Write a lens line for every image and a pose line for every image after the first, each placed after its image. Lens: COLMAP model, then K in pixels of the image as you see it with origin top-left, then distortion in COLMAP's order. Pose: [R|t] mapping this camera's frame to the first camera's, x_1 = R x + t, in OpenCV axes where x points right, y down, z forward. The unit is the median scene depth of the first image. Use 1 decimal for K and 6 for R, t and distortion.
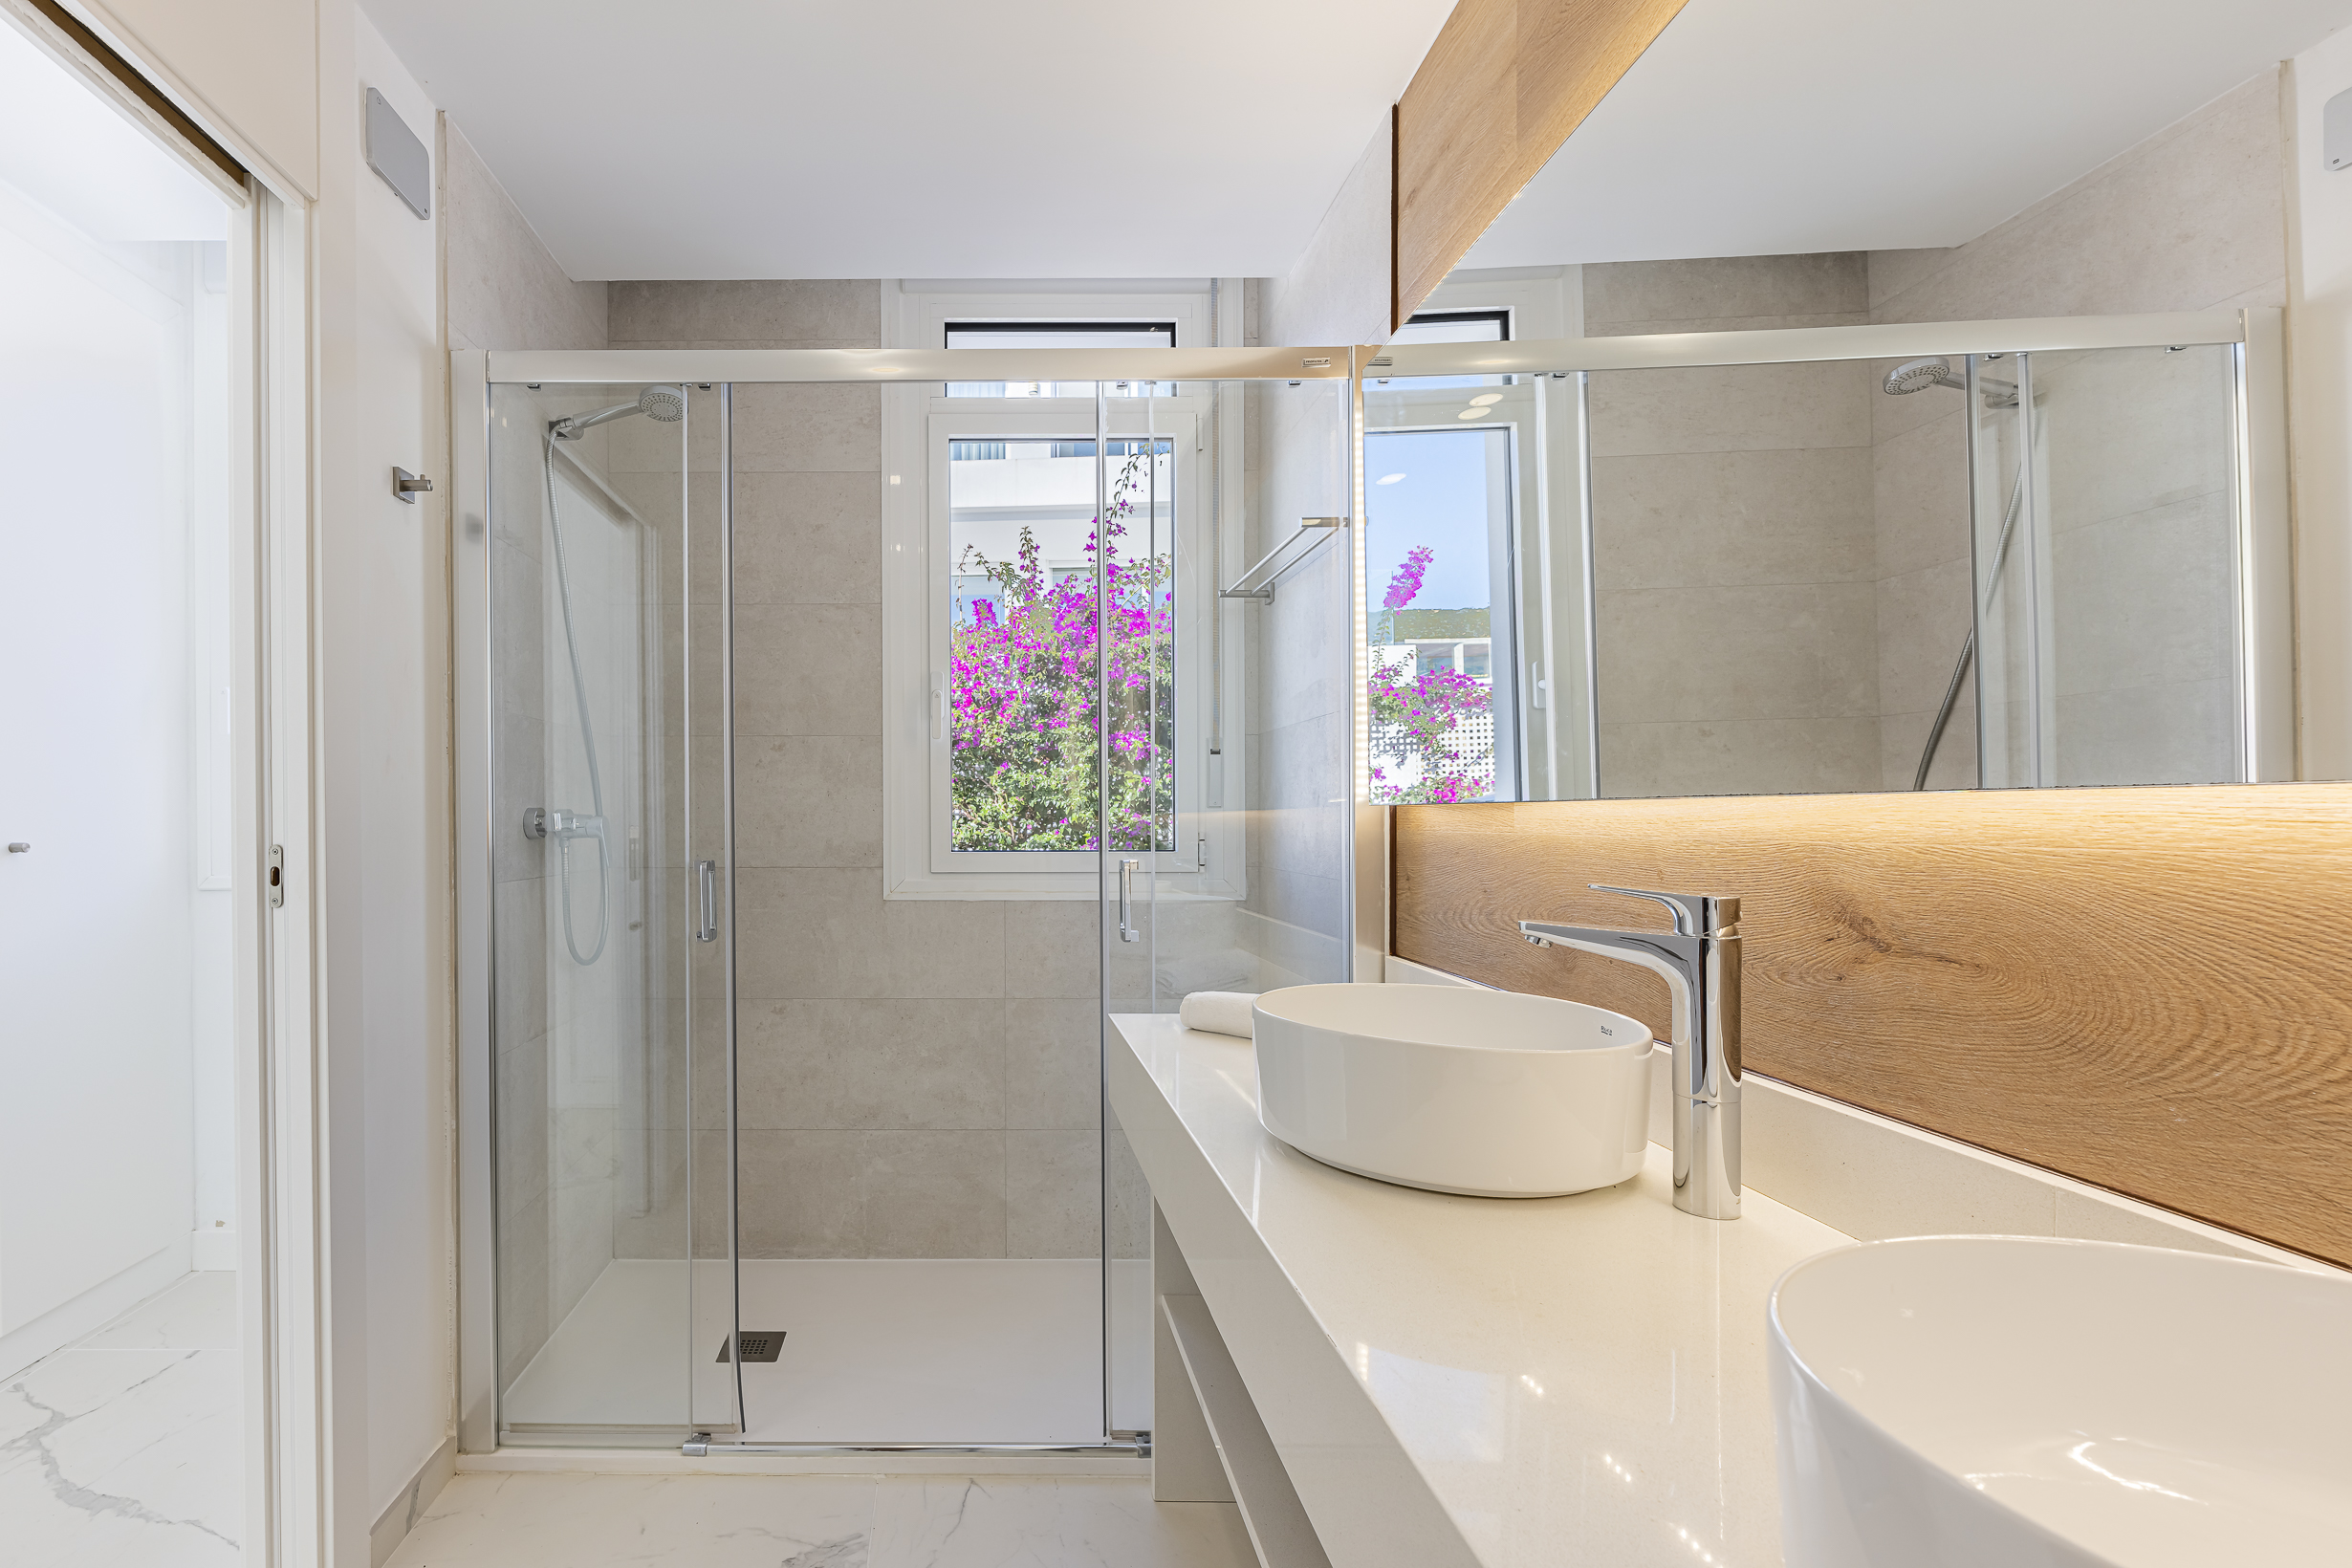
lens RADIAL K [[998.1, 0, 1177.9], [0, 998.1, 816.8], [0, 0, 1]] dist [-0.001114, -0.000153]
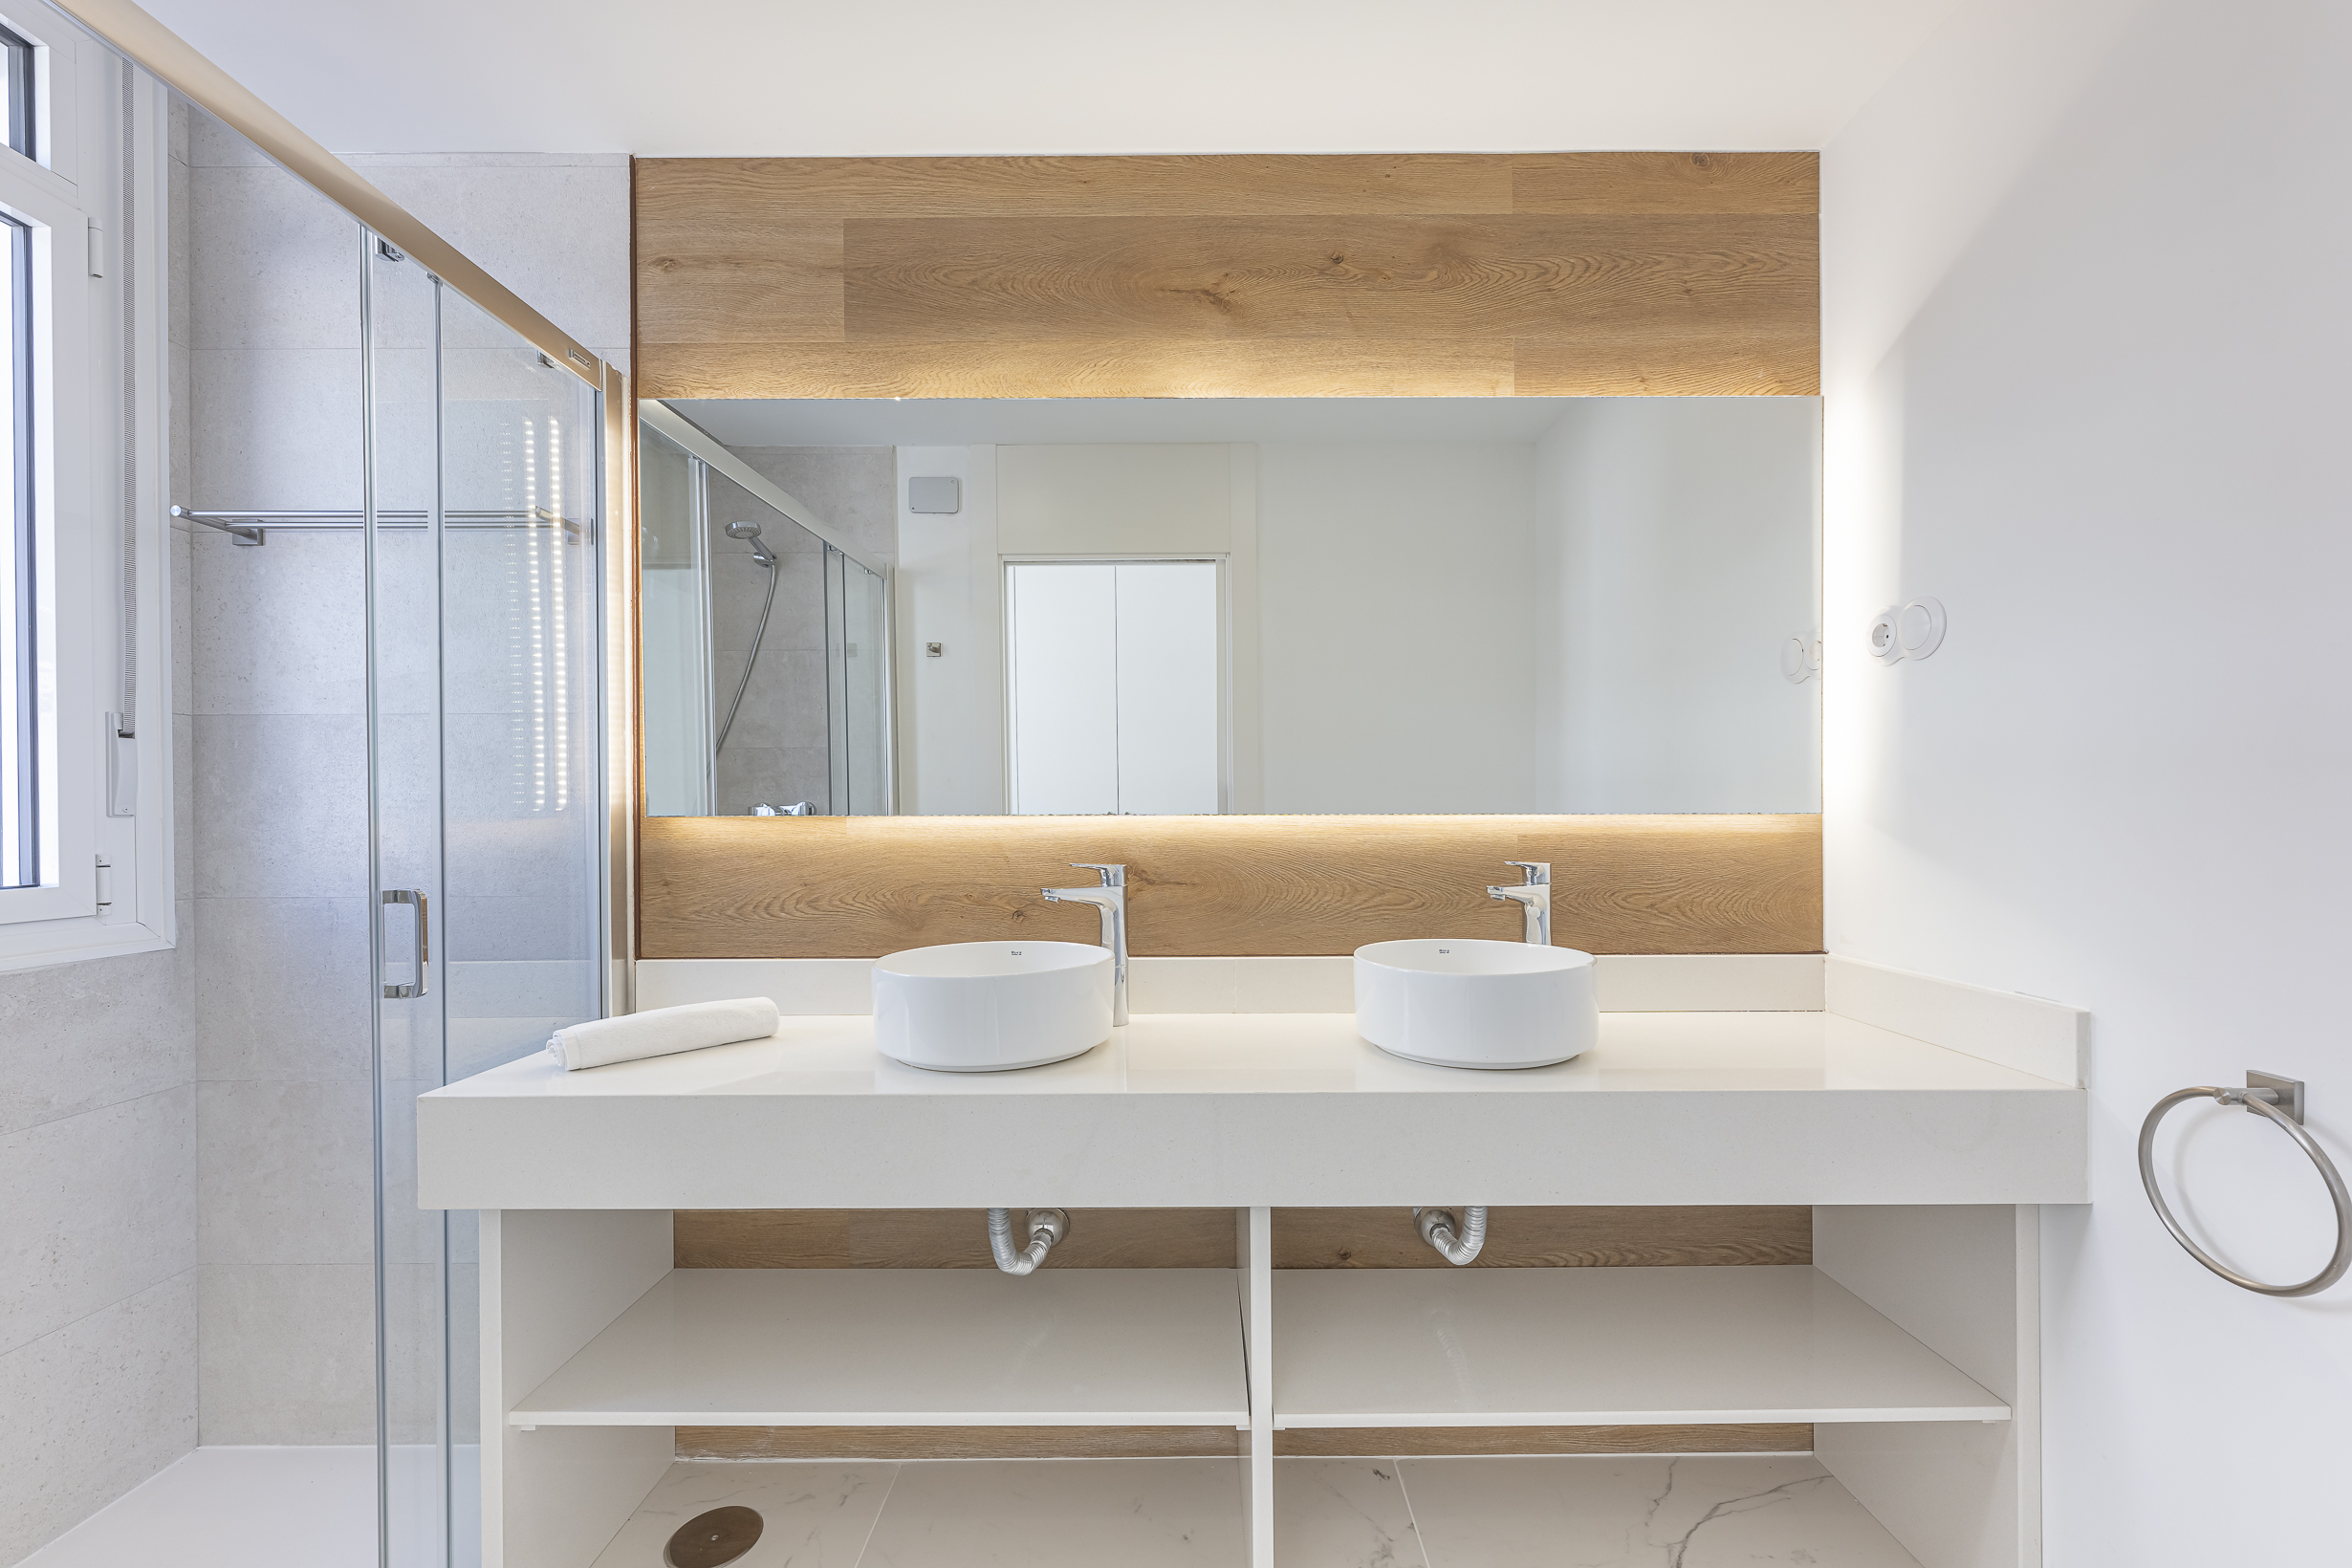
lens RADIAL K [[935.0, 0, 1190.0], [0, 935.0, 832.6], [0, 0, 1]] dist [0.000807, -0.000022]
pose [[0.206226, 0.002445, 0.978501, -0.825664], [0.005264, 0.999980, -0.003608, 0.015958], [-0.978490, 0.005895, 0.206209, 0.290863]]
